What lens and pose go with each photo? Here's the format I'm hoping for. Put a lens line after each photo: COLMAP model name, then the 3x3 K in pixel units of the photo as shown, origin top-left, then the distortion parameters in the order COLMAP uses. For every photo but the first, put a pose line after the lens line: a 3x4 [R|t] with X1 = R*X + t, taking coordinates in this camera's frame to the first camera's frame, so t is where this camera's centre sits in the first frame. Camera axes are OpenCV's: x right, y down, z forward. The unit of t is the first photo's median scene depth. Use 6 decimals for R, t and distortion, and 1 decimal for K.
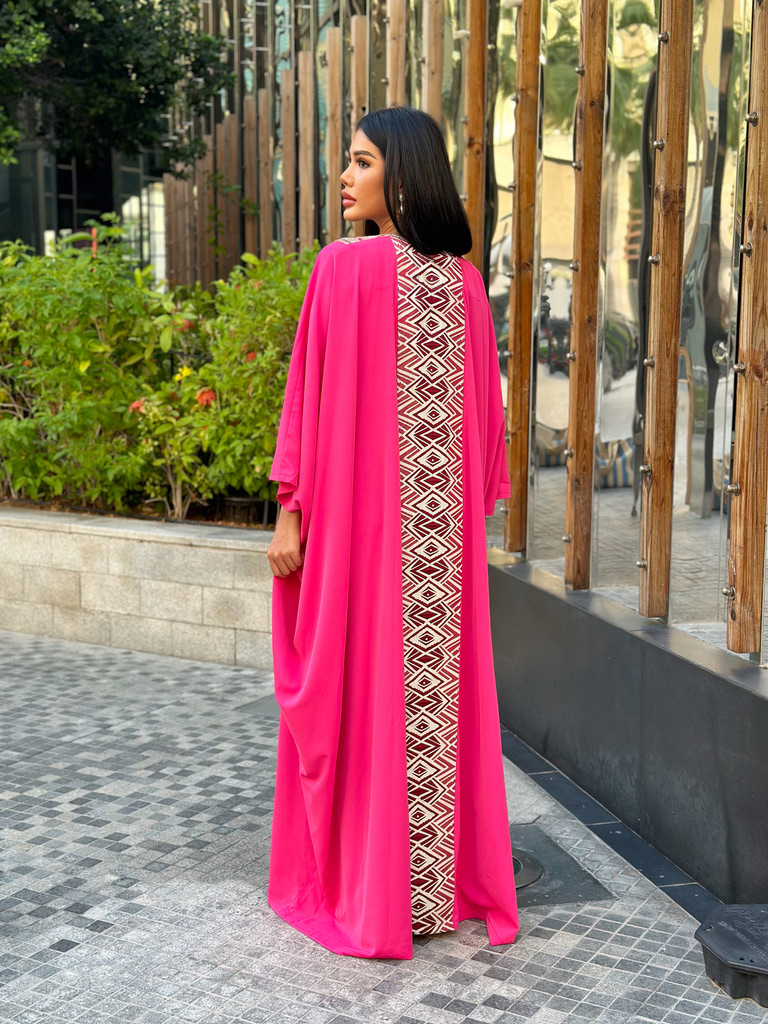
lens RADIAL K [[1442.6, 0, 384.0], [0, 1442.6, 512.0], [0, 0, 1]] dist [0.197836, -0.403461]
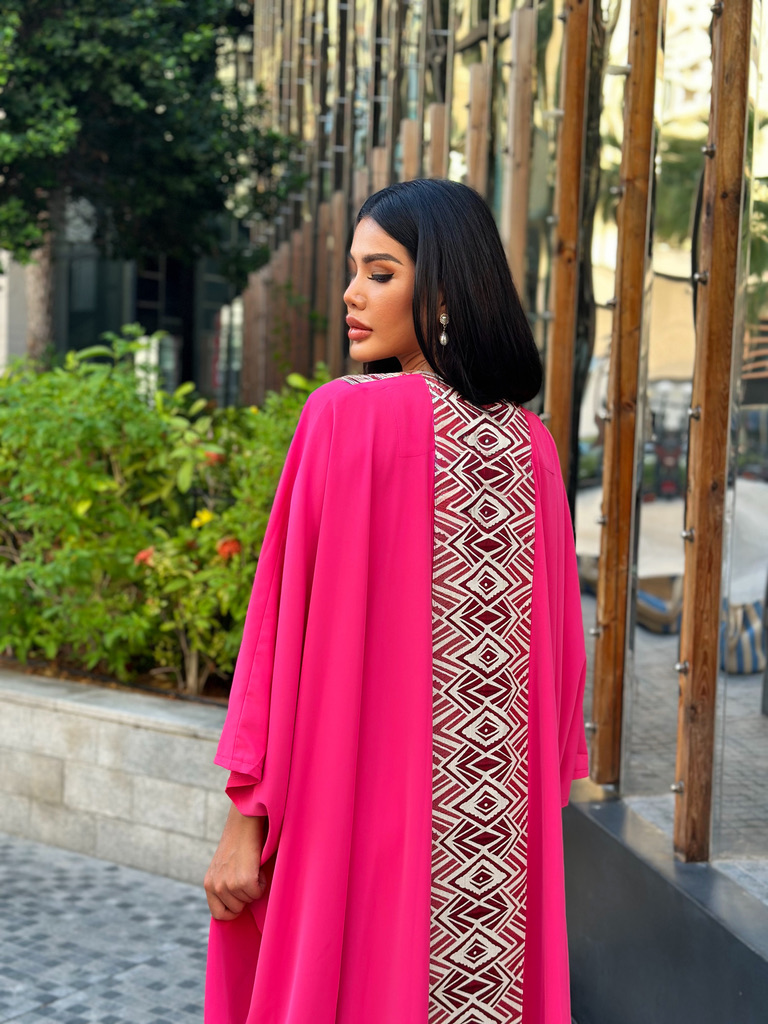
lens RADIAL K [[1442.6, 0, 384.0], [0, 1442.6, 512.0], [0, 0, 1]] dist [0.197836, -0.403461]
pose [[0.997150, 0.032531, -0.068077, 0.019637], [-0.037510, 0.996613, -0.073180, -0.043701], [0.065466, 0.075525, 0.994993, 0.194122]]
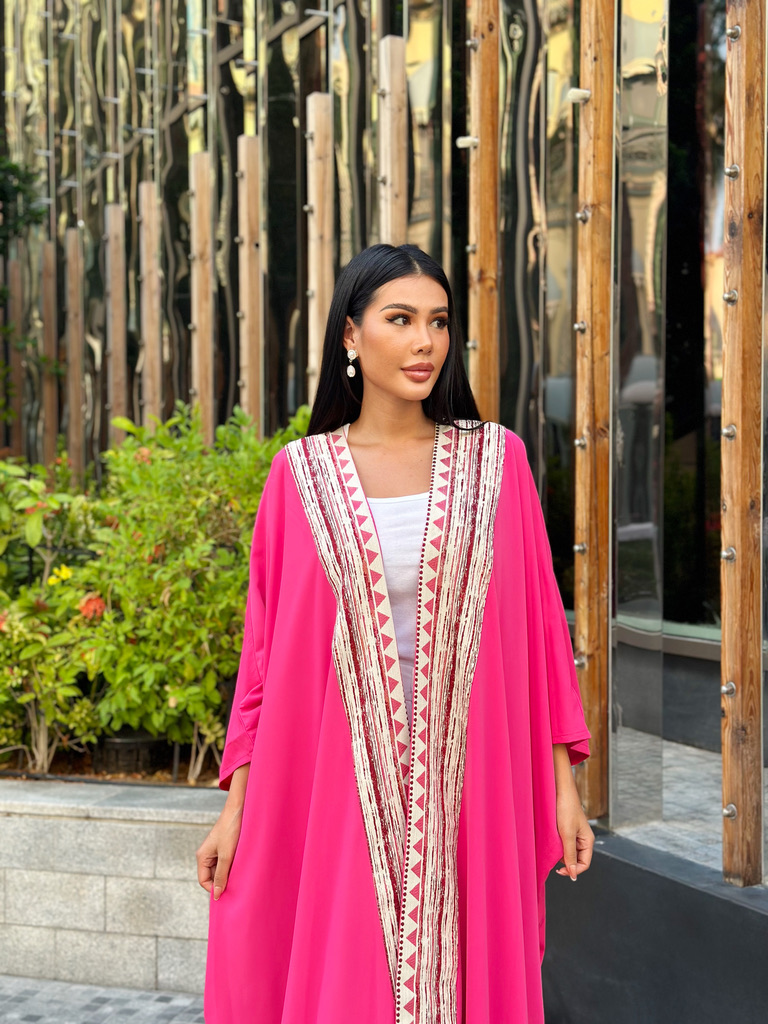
lens RADIAL K [[1442.6, 0, 384.0], [0, 1442.6, 512.0], [0, 0, 1]] dist [0.197836, -0.403461]
pose [[0.975123, -0.010425, 0.221420, -0.143115], [0.035952, 0.993105, -0.111576, -0.039206], [-0.218730, 0.116760, 0.968775, 0.243625]]
